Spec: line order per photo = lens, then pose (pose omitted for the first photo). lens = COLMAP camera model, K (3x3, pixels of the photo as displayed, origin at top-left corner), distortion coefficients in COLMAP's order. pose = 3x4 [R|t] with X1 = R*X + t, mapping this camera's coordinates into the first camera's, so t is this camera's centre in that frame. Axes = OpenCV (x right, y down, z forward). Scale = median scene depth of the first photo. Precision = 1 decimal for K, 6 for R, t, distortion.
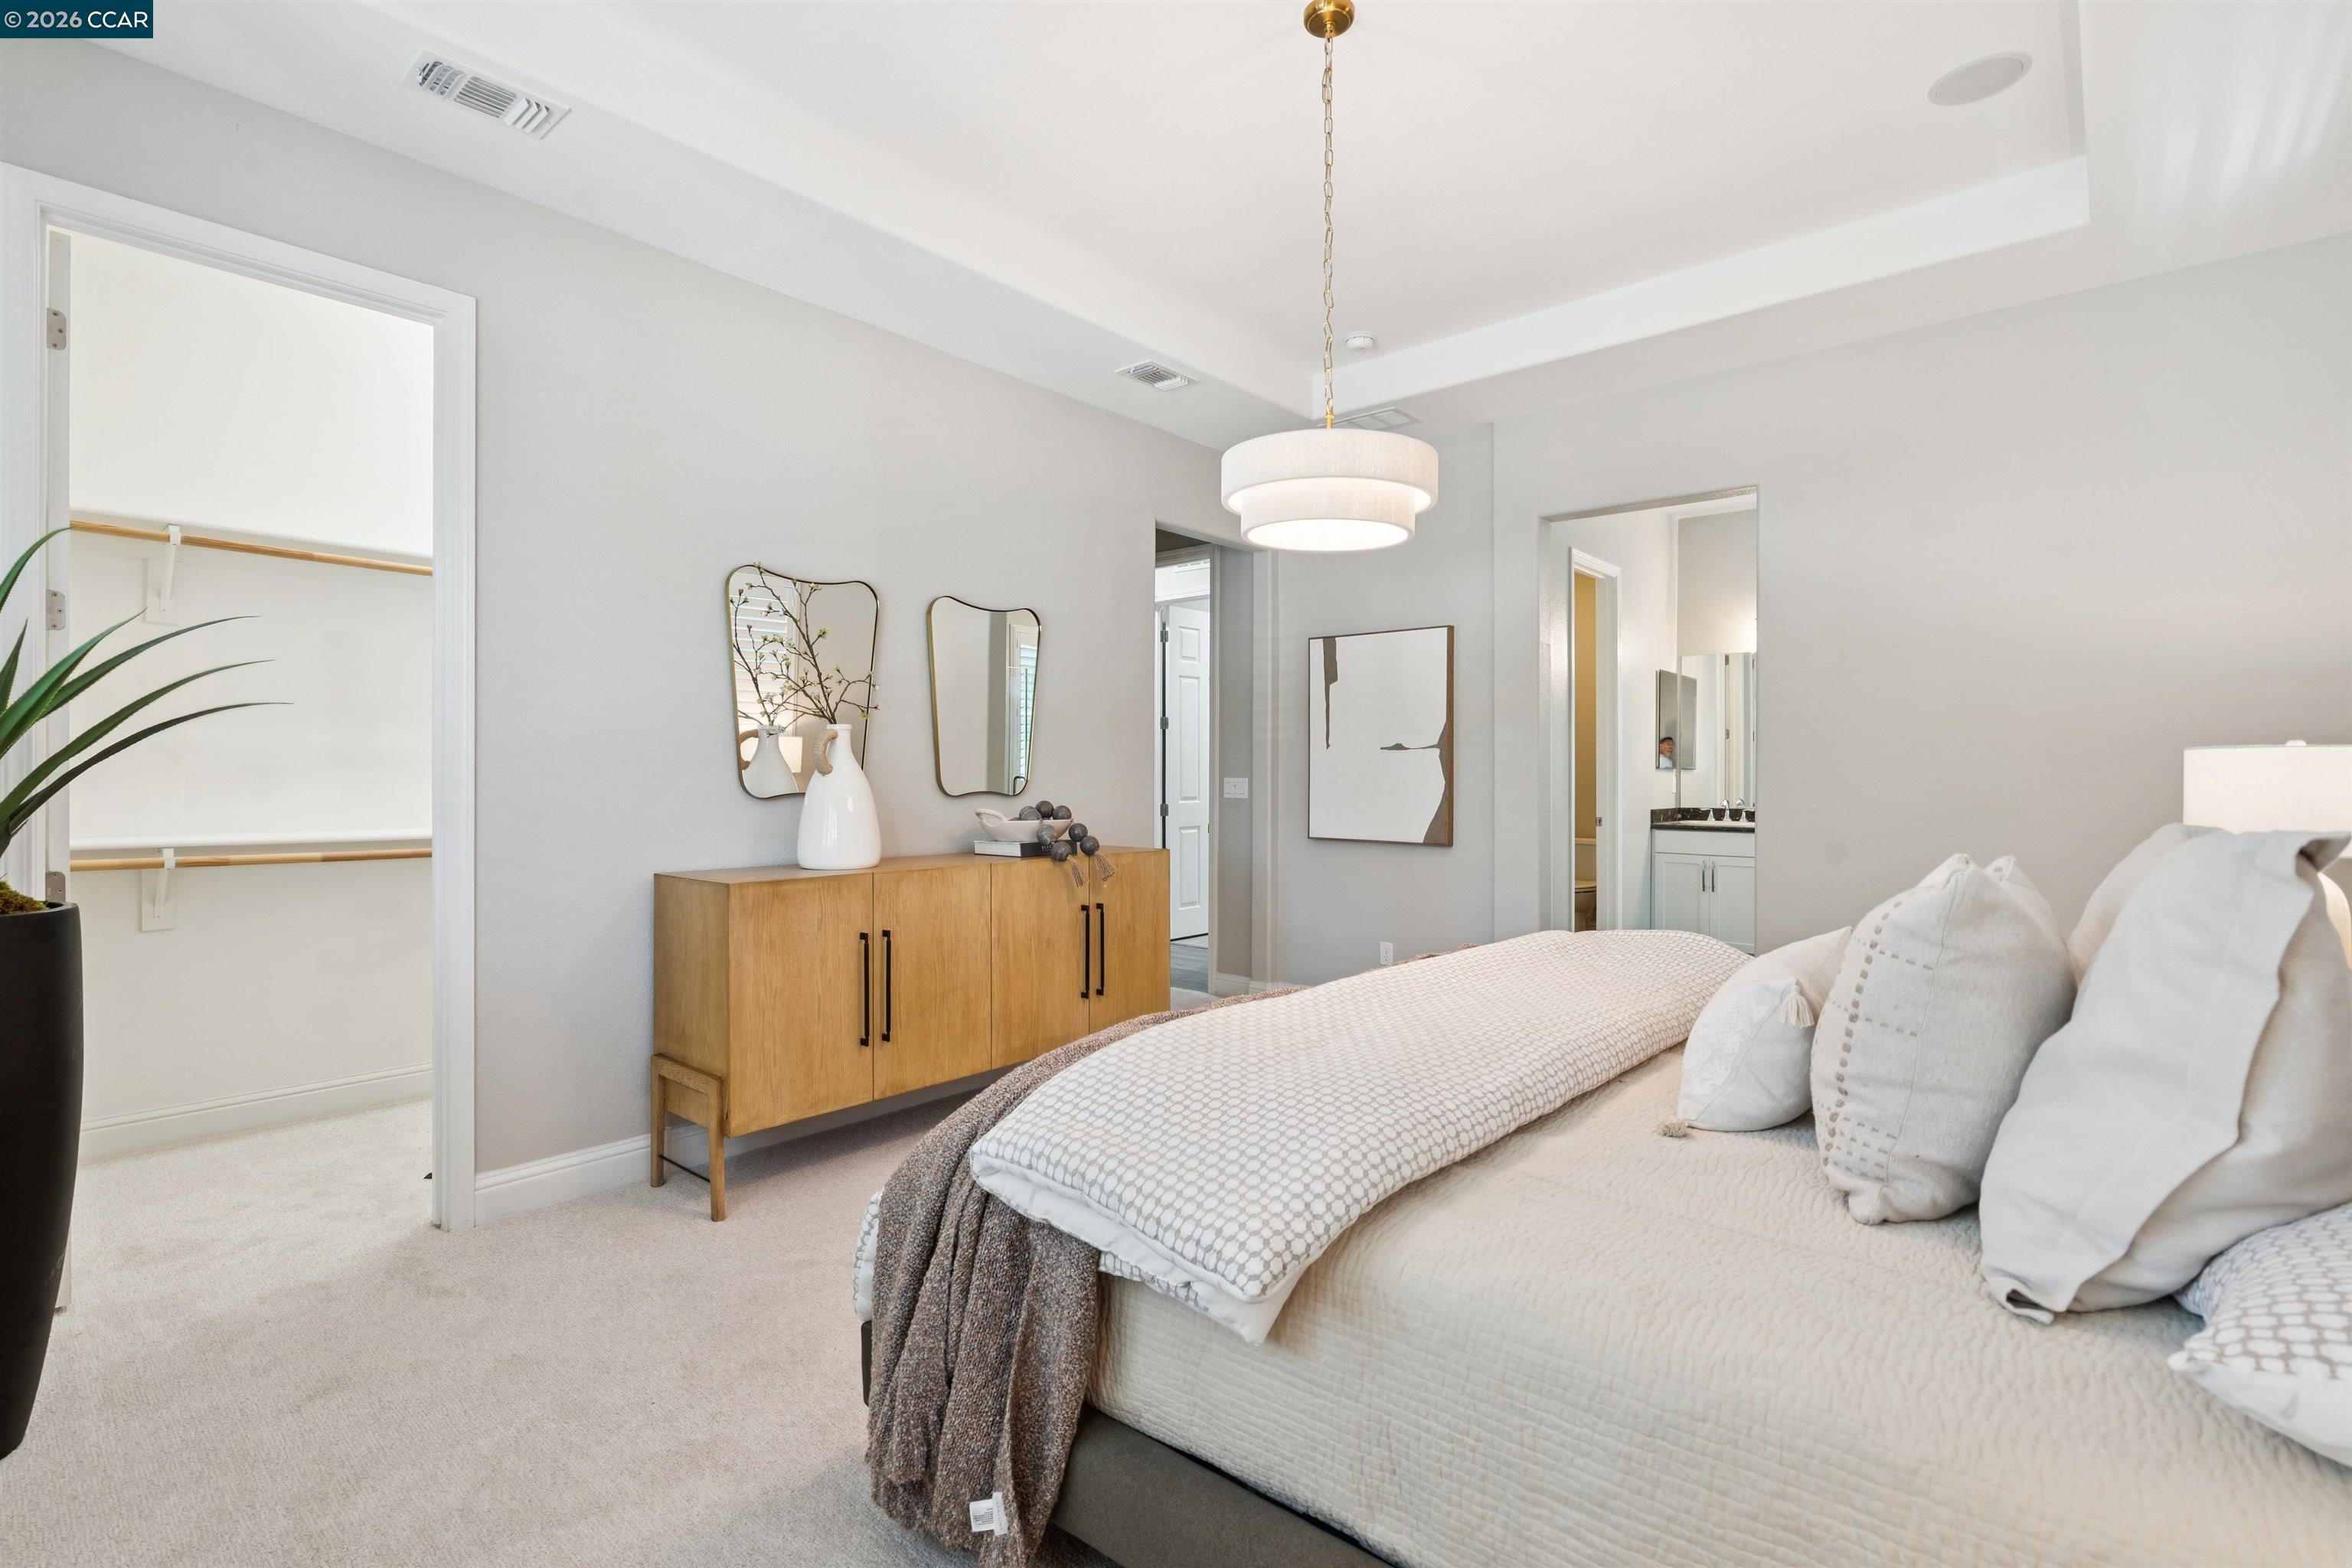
lens RADIAL K [[1081.0, 0, 1174.3], [0, 1081.0, 776.6], [0, 0, 1]] dist [-0.006266, 0.002573]
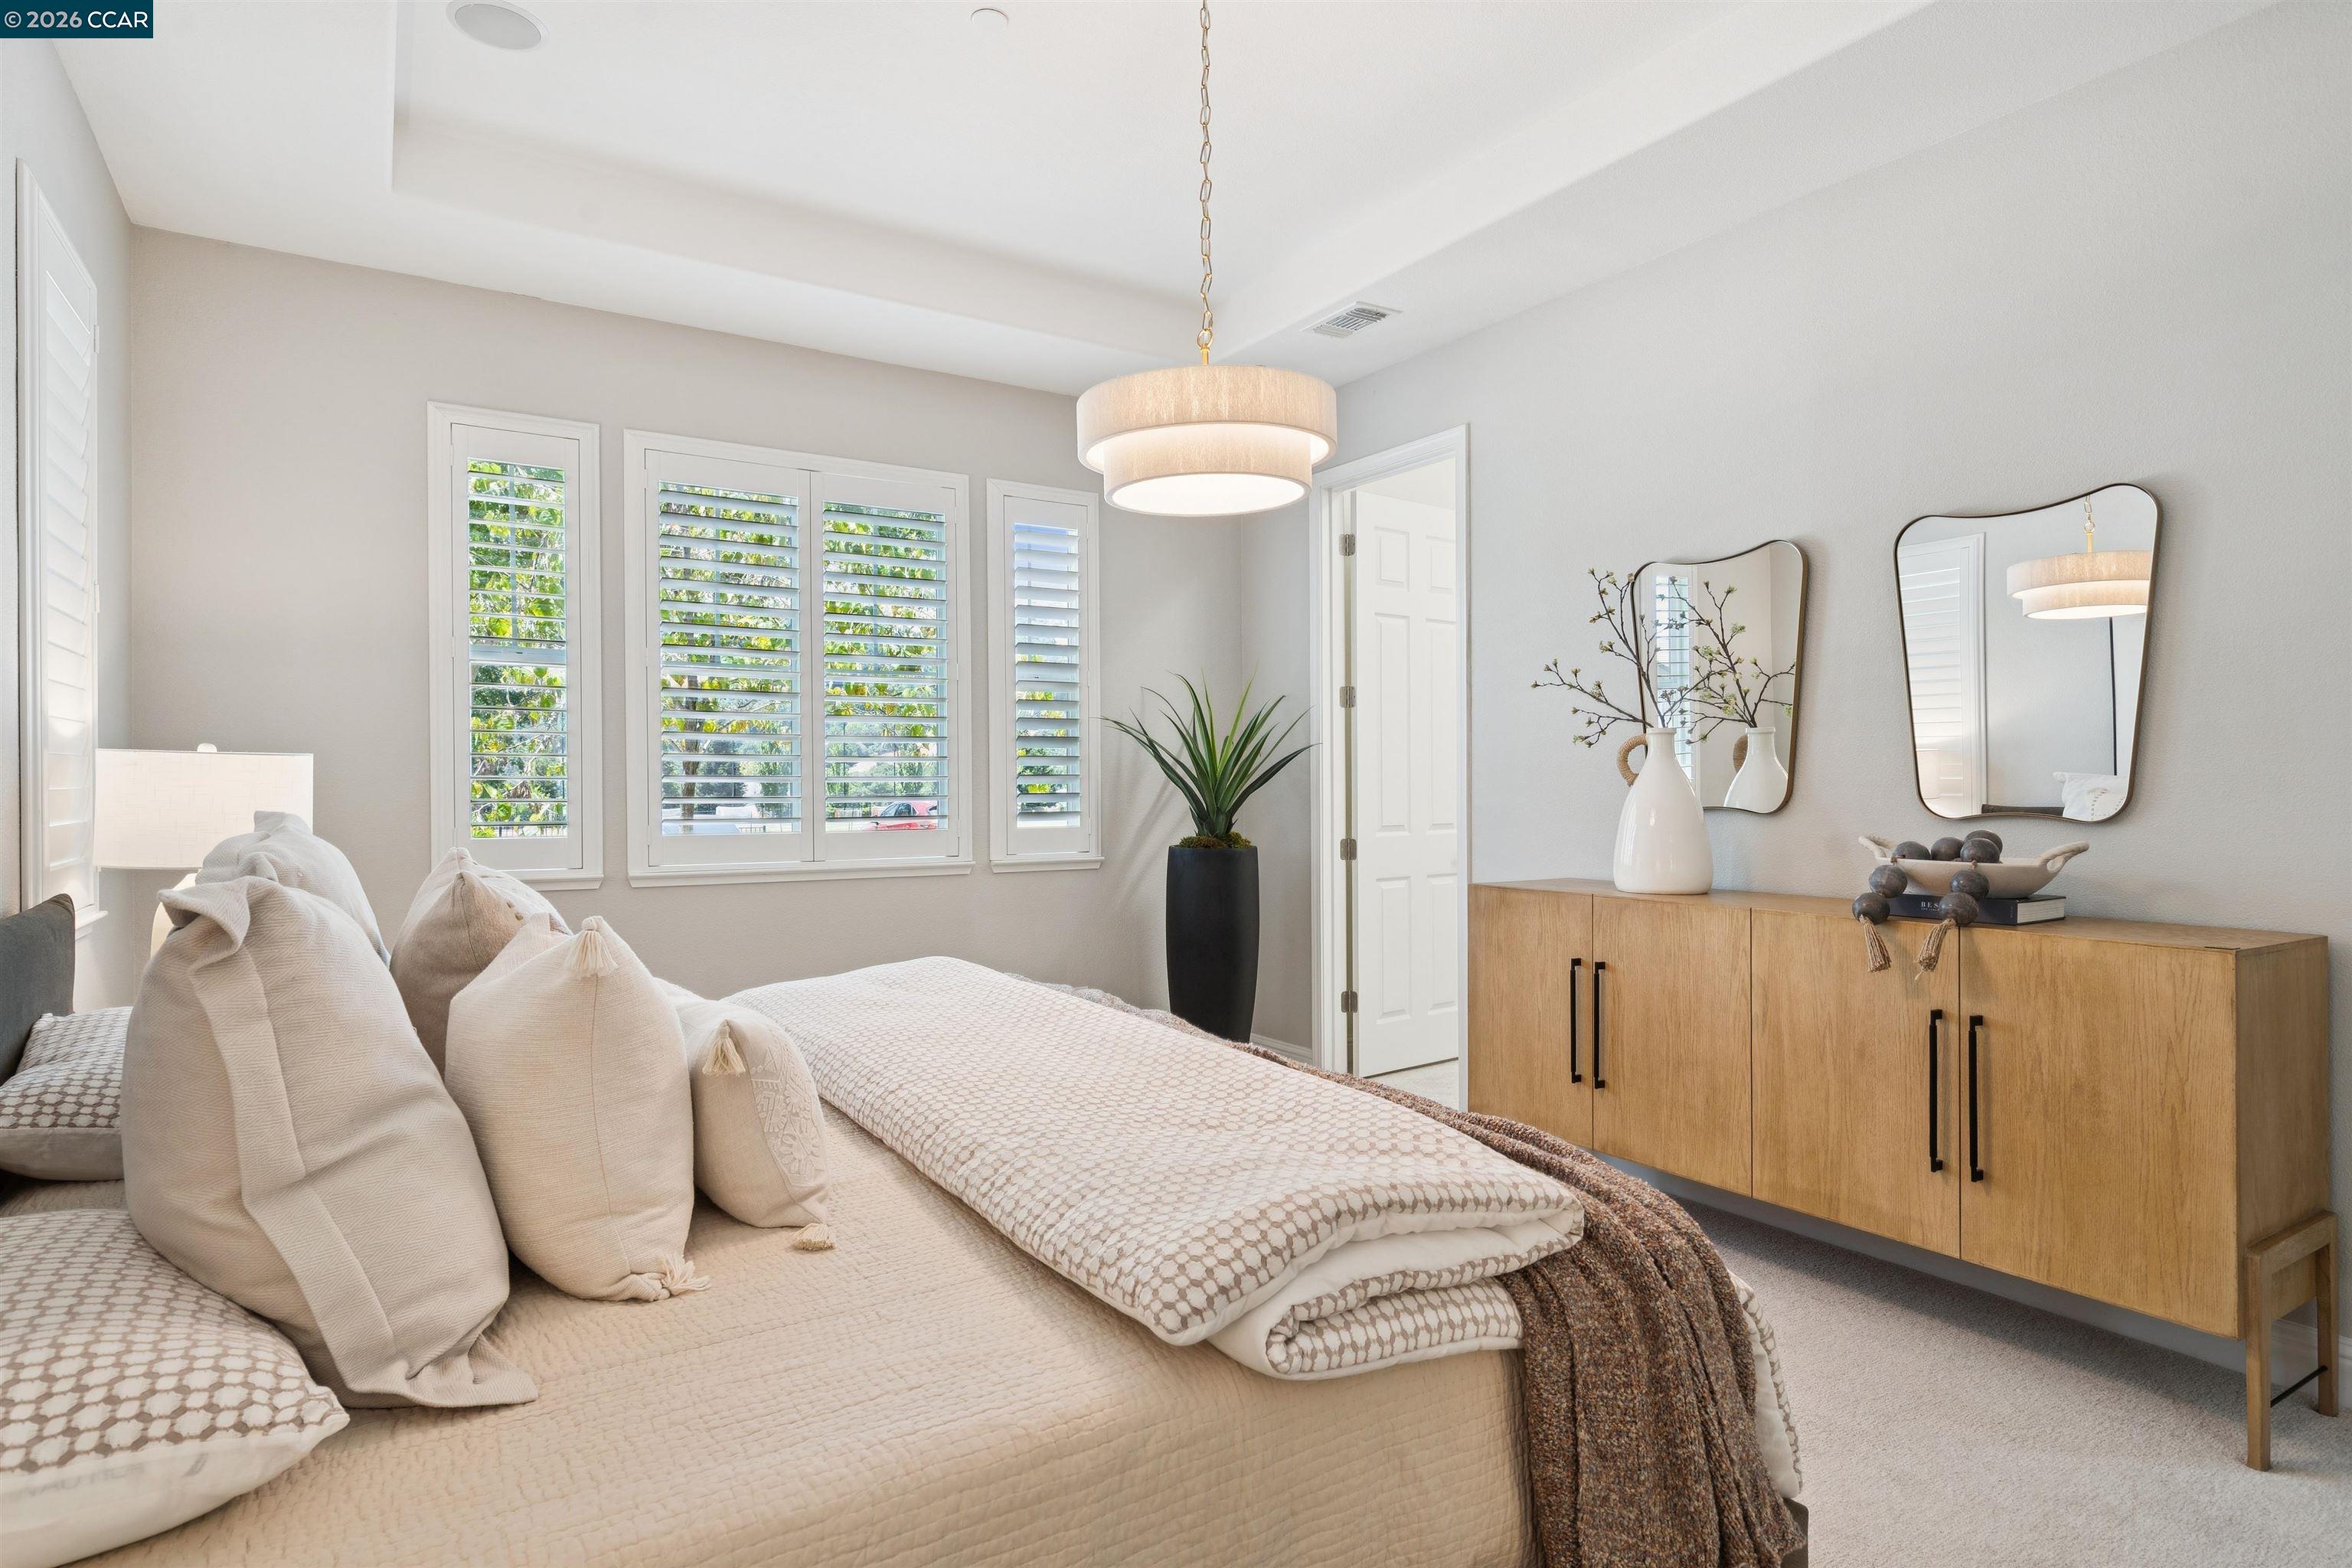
lens RADIAL K [[1273.4, 0, 1176.7], [0, 1273.4, 785.3], [0, 0, 1]] dist [-0.001189, 0.000231]
pose [[-0.270520, -0.003140, -0.962709, 0.762612], [-0.007447, 0.999972, -0.001169, 0.001740], [0.962686, 0.006853, -0.270536, 0.873103]]
